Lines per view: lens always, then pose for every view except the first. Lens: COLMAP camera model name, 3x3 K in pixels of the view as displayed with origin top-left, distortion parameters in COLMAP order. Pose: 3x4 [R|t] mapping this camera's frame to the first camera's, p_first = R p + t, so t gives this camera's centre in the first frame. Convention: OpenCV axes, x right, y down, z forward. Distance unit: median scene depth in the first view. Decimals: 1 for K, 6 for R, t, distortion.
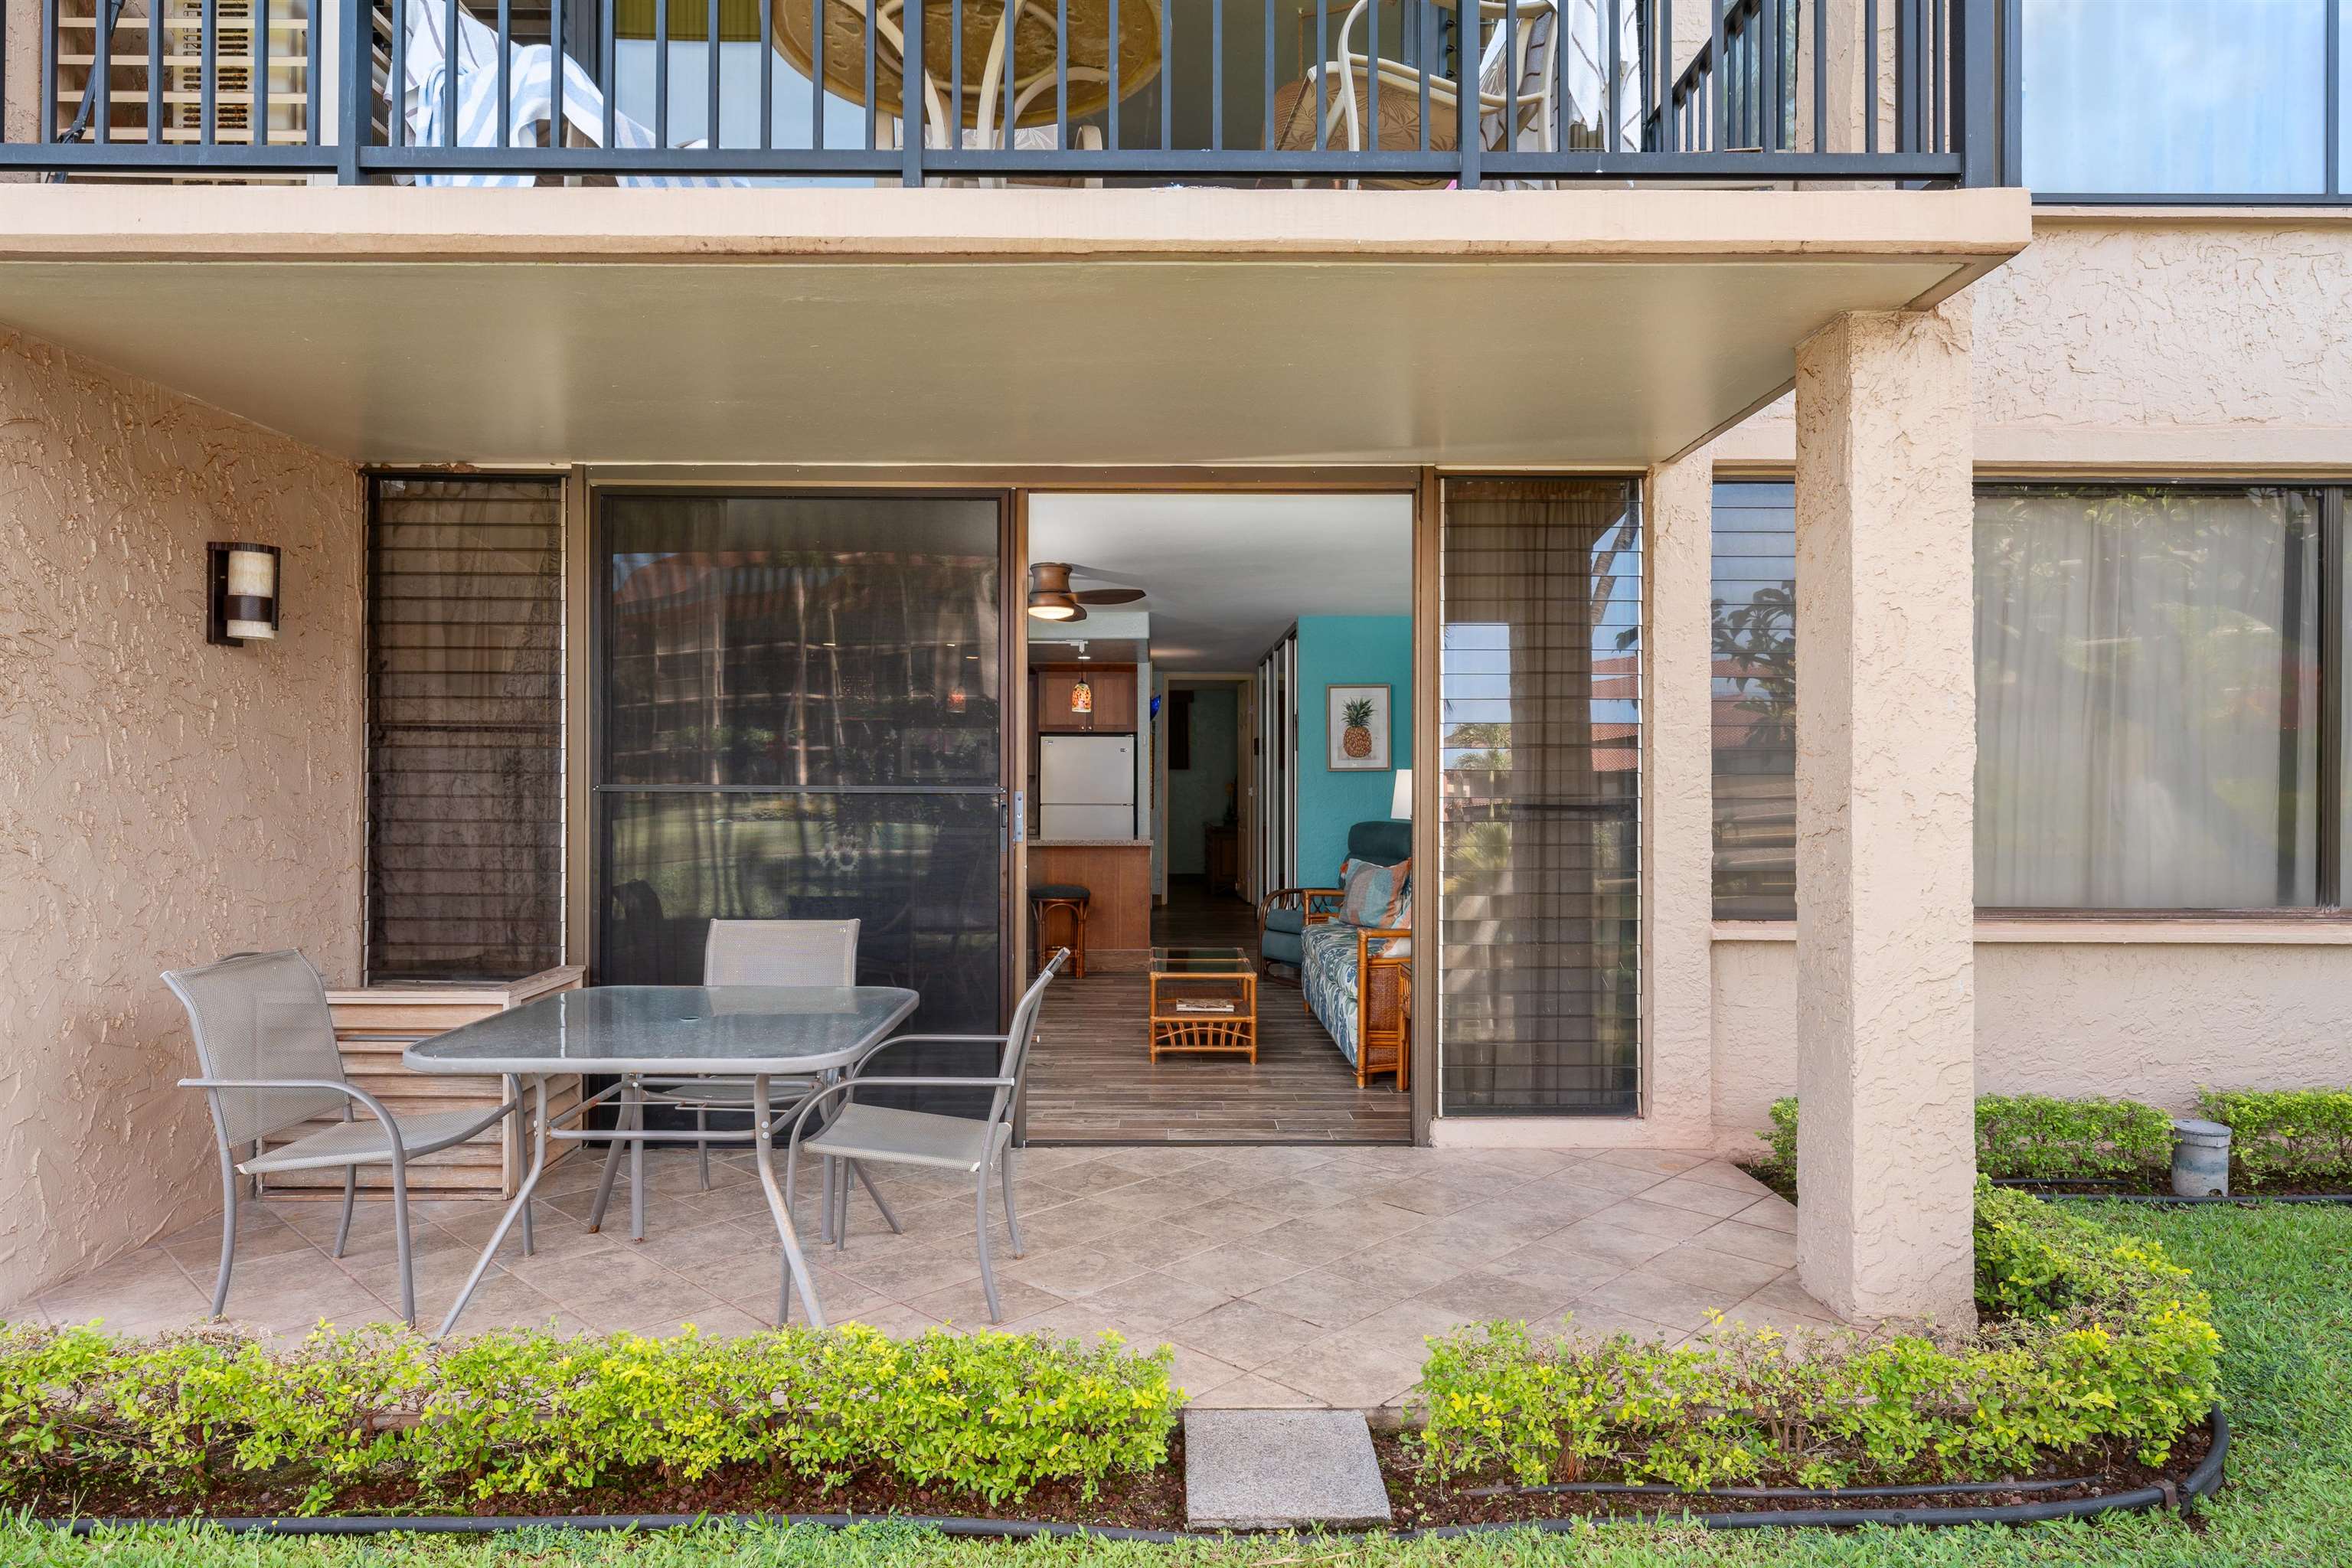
lens RADIAL K [[1410.2, 0, 1171.0], [0, 1410.2, 779.6], [0, 0, 1]] dist [-0.000021, 0.000017]
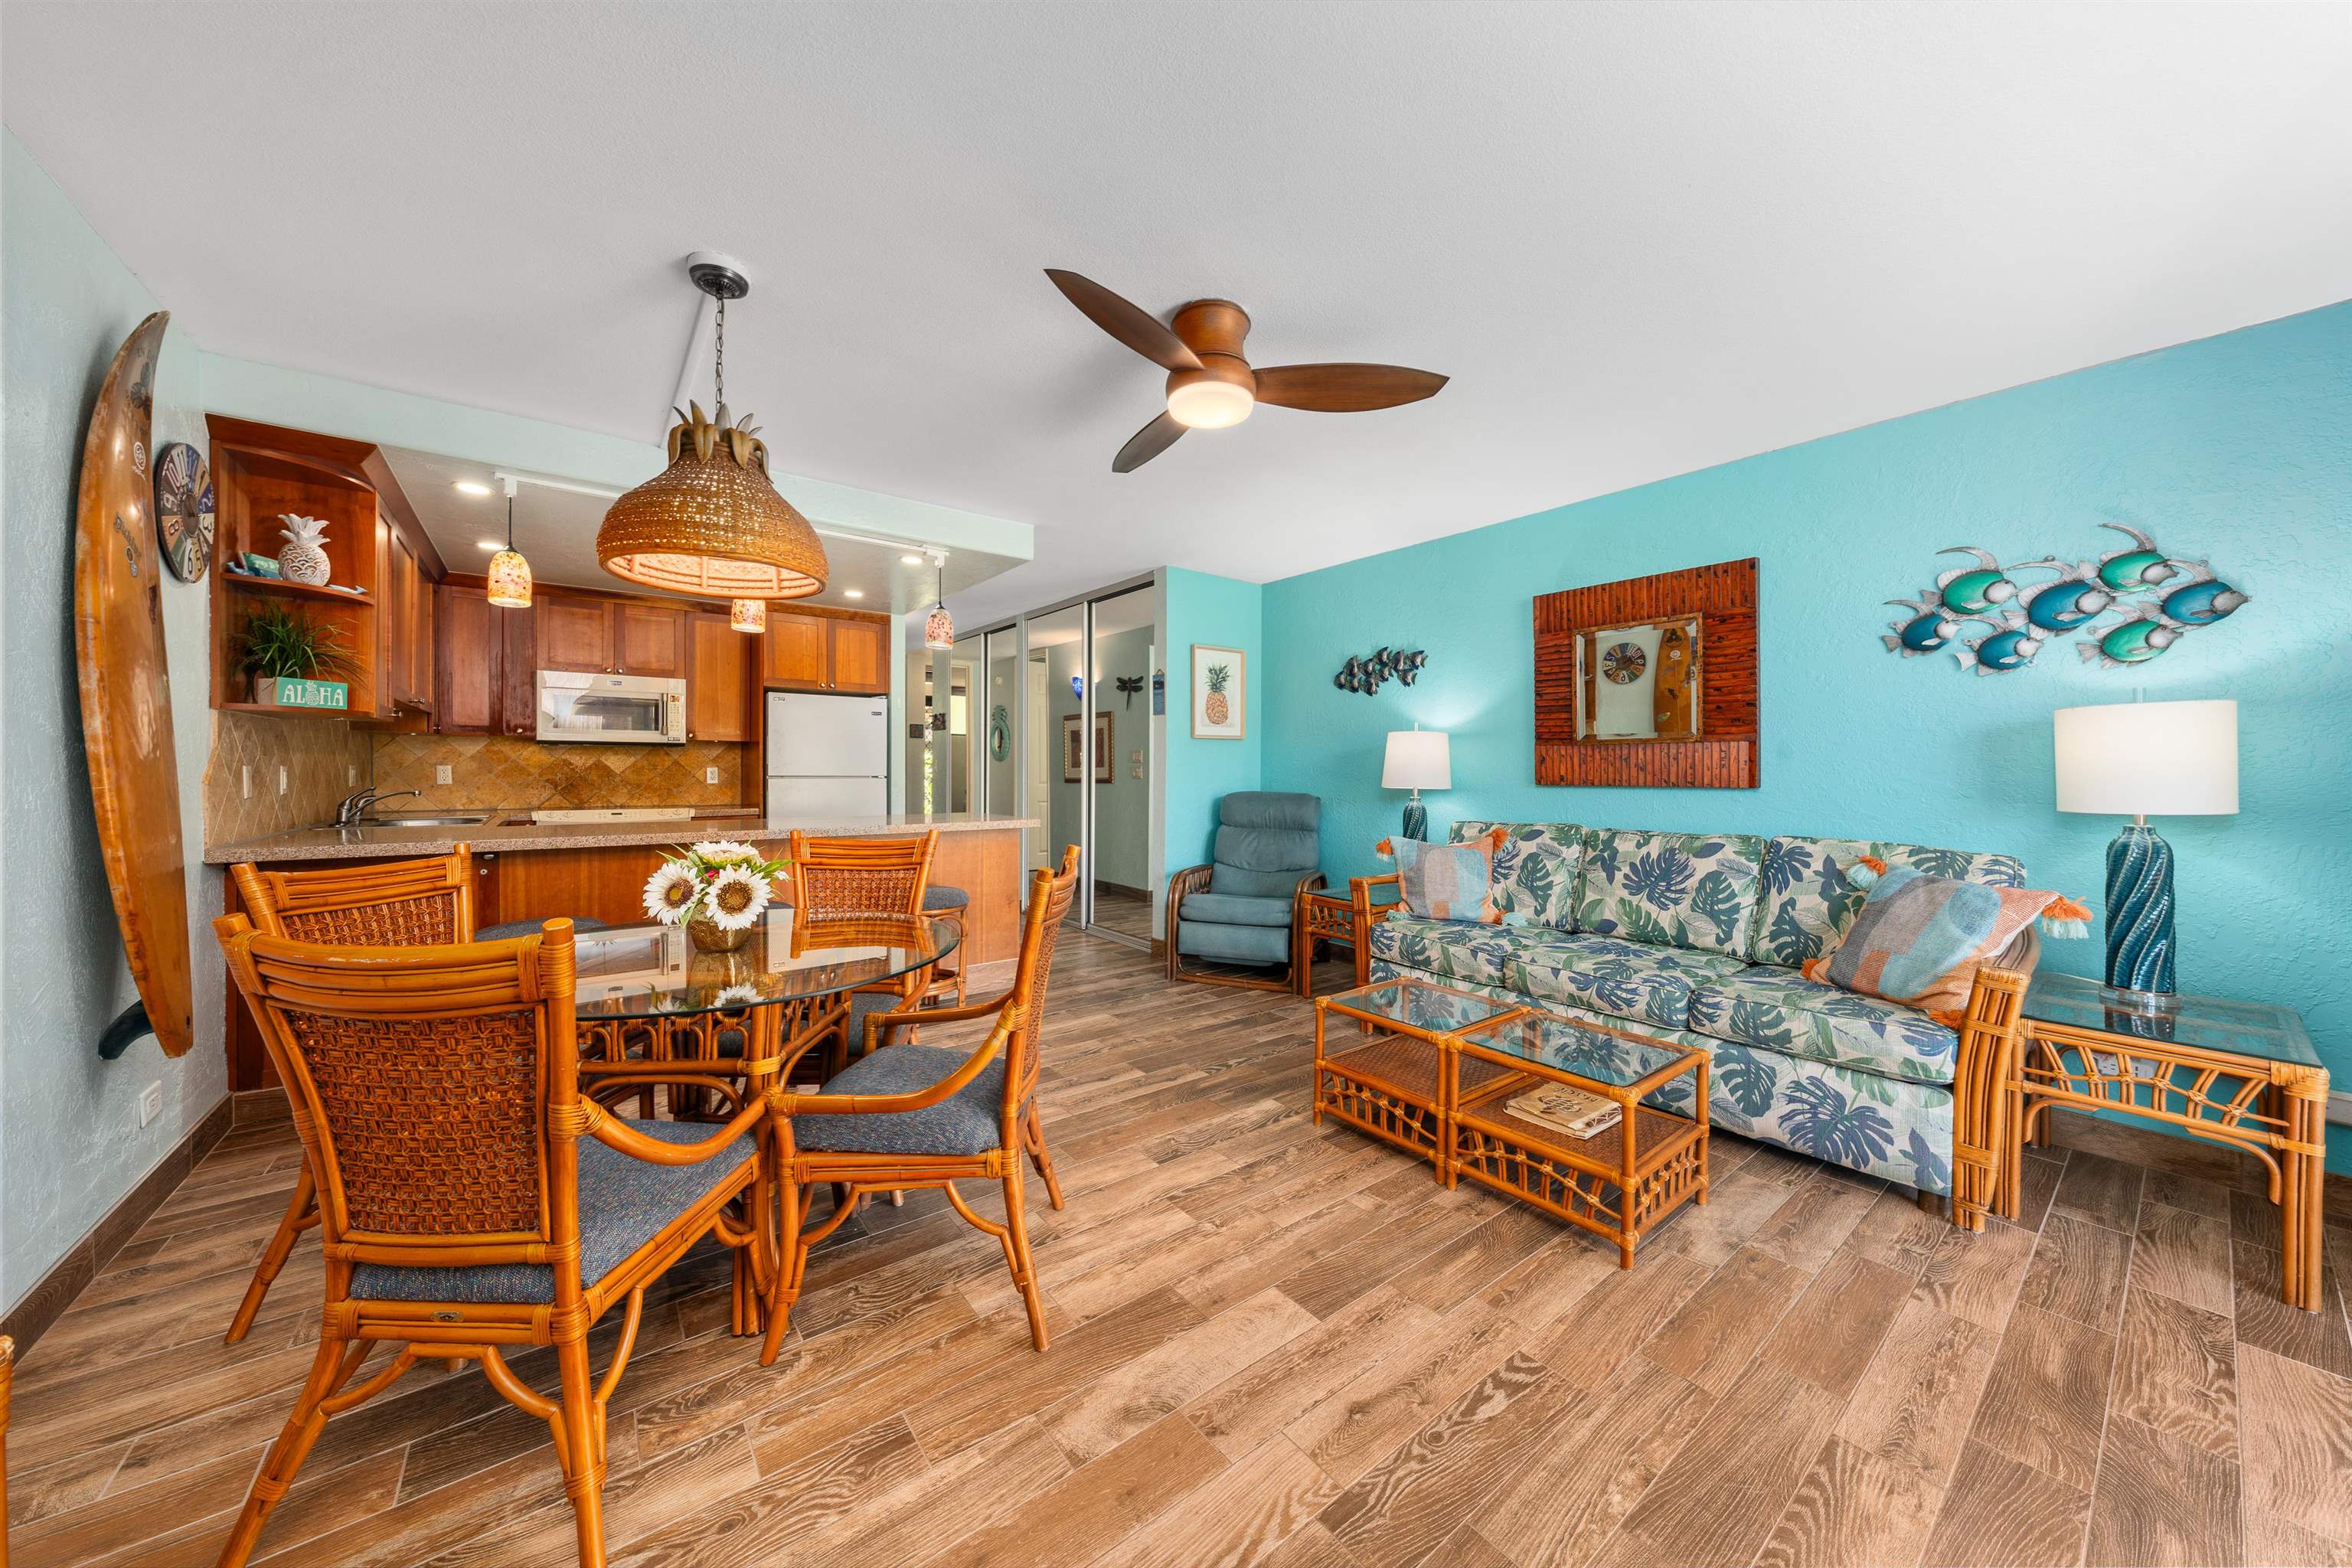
lens RADIAL K [[799.7, 0, 1173.8], [0, 799.7, 773.3], [0, 0, 1]] dist [-0.003664, 0.000069]
pose [[0.799196, -0.001660, 0.601068, -0.214813], [-0.002598, 0.999977, 0.006217, 0.013857], [-0.601065, -0.006530, 0.799174, 0.588292]]
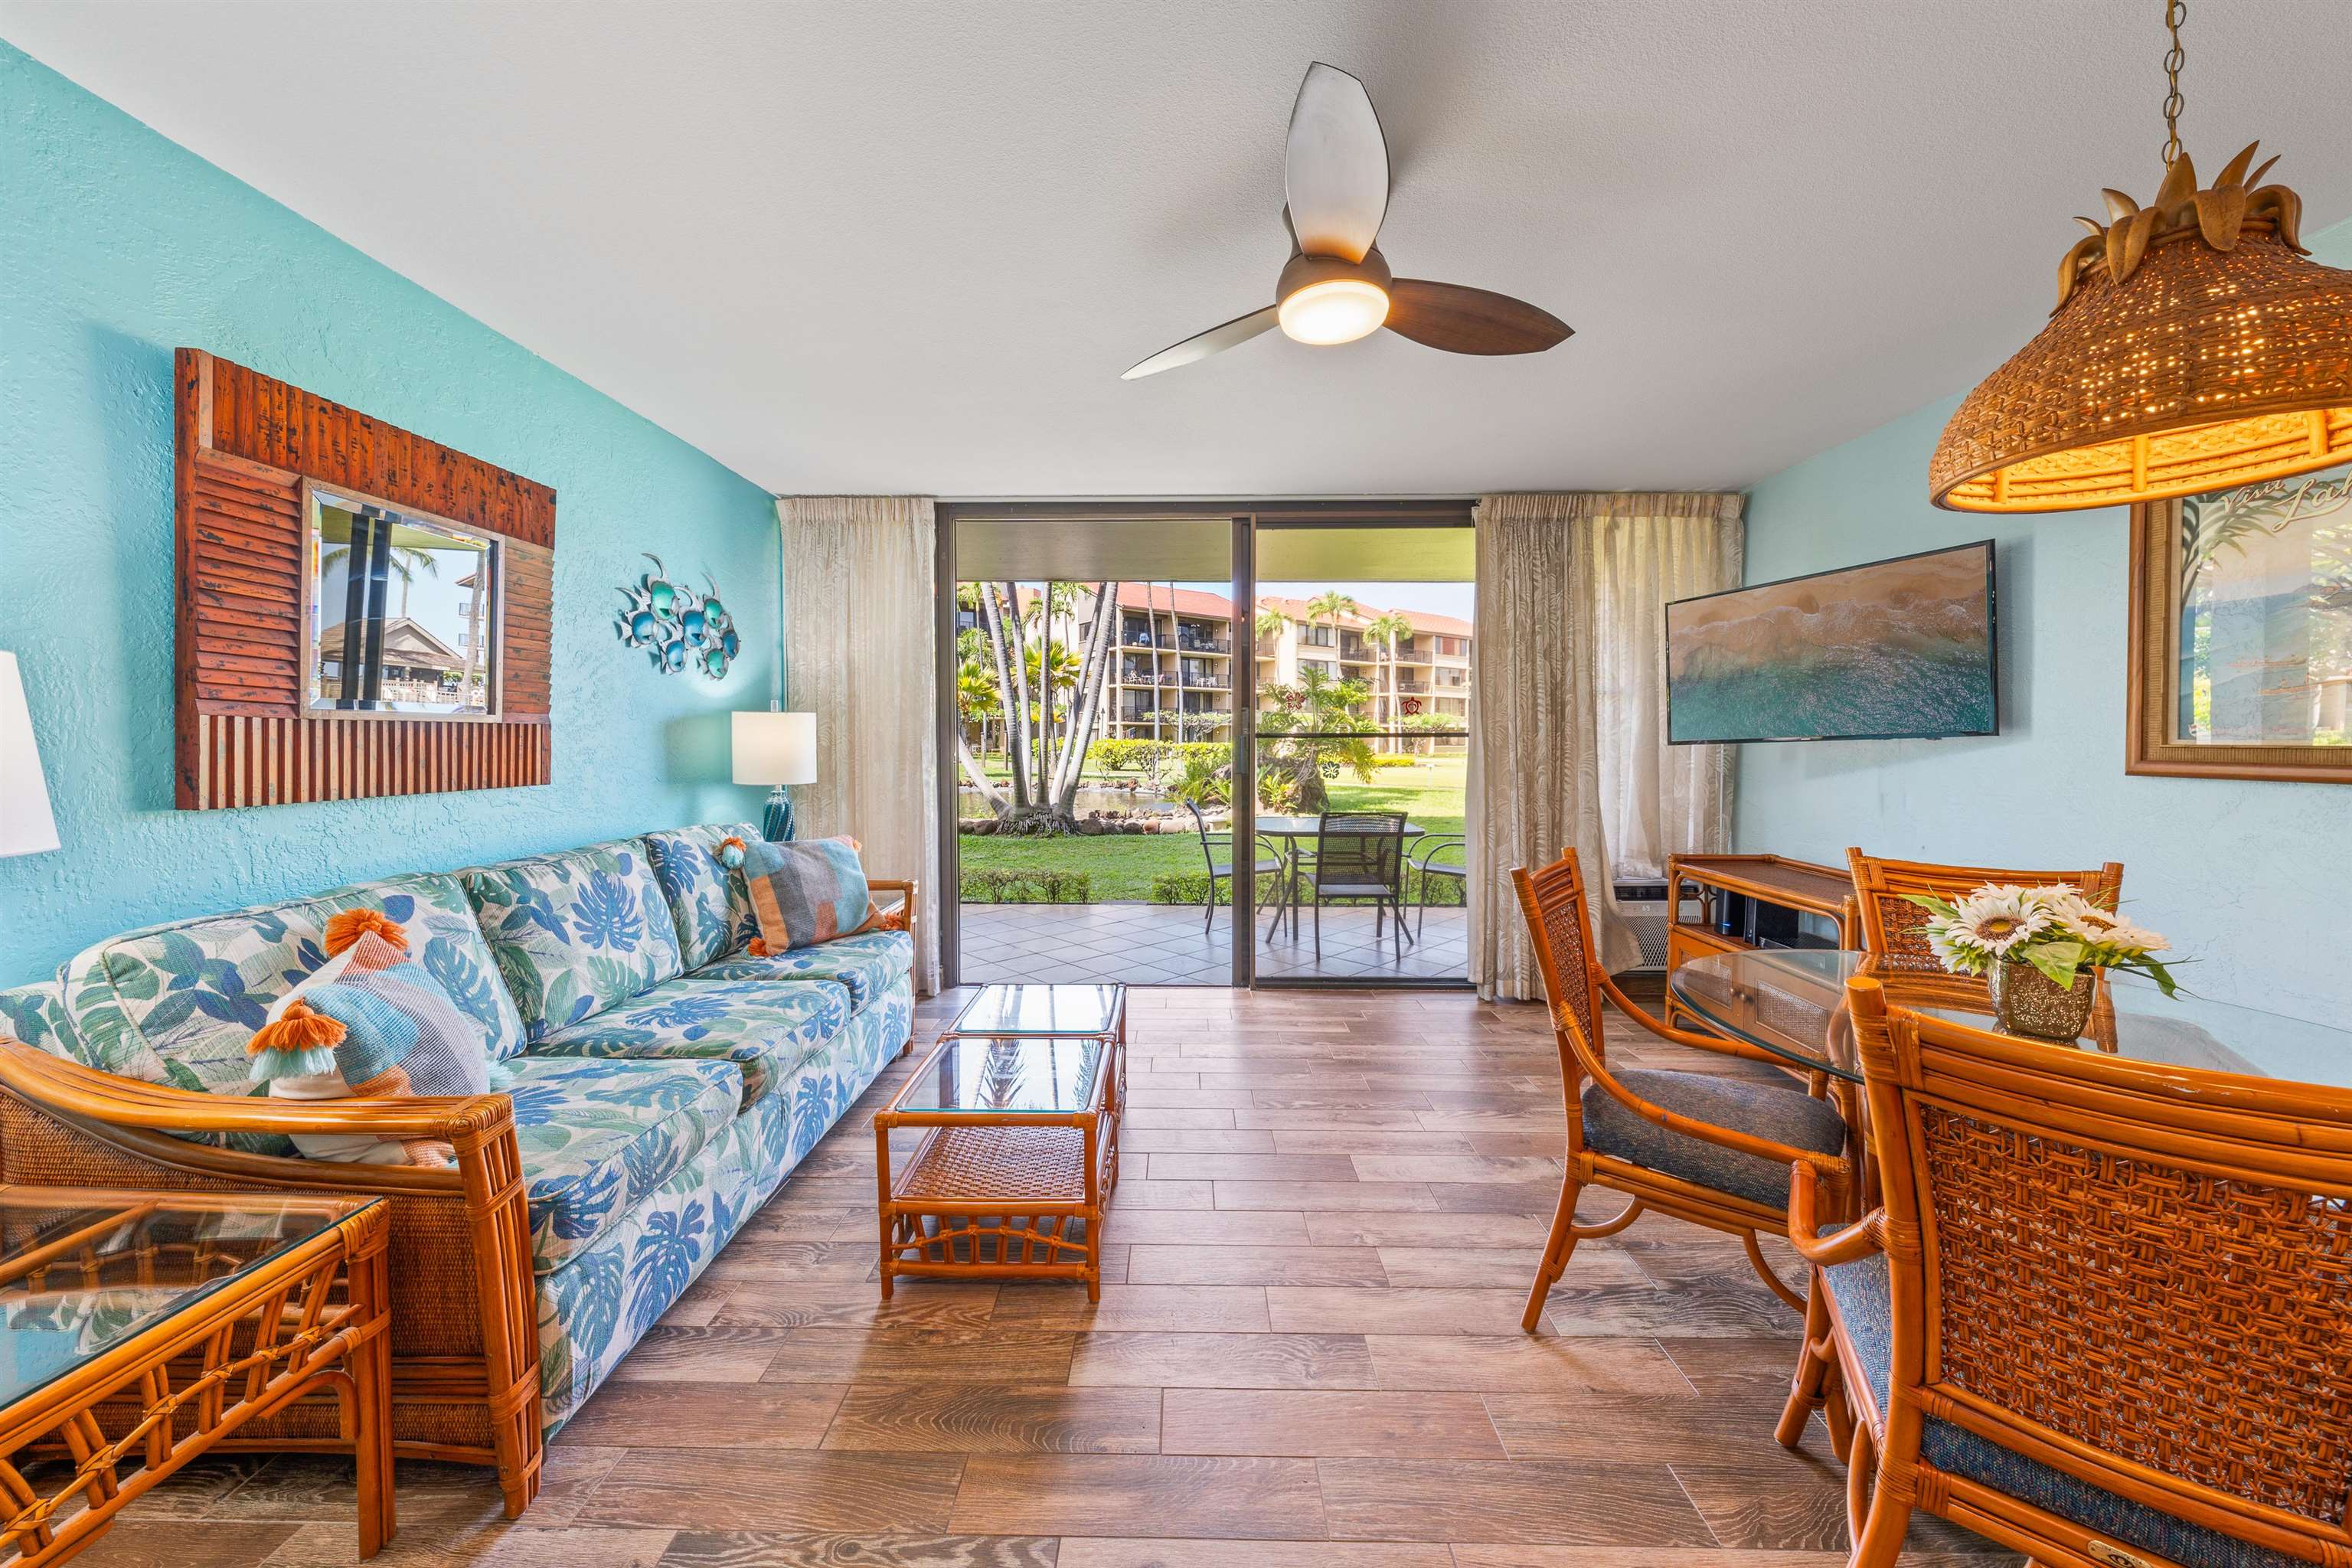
lens RADIAL K [[814.2, 0, 1167.9], [0, 814.2, 760.9], [0, 0, 1]] dist [-0.004952, -0.000219]
pose [[-0.999587, -0.003357, 0.028552, -0.032809], [-0.002627, 0.999670, 0.025564, 0.006702], [-0.028629, 0.025478, -0.999265, 0.960805]]
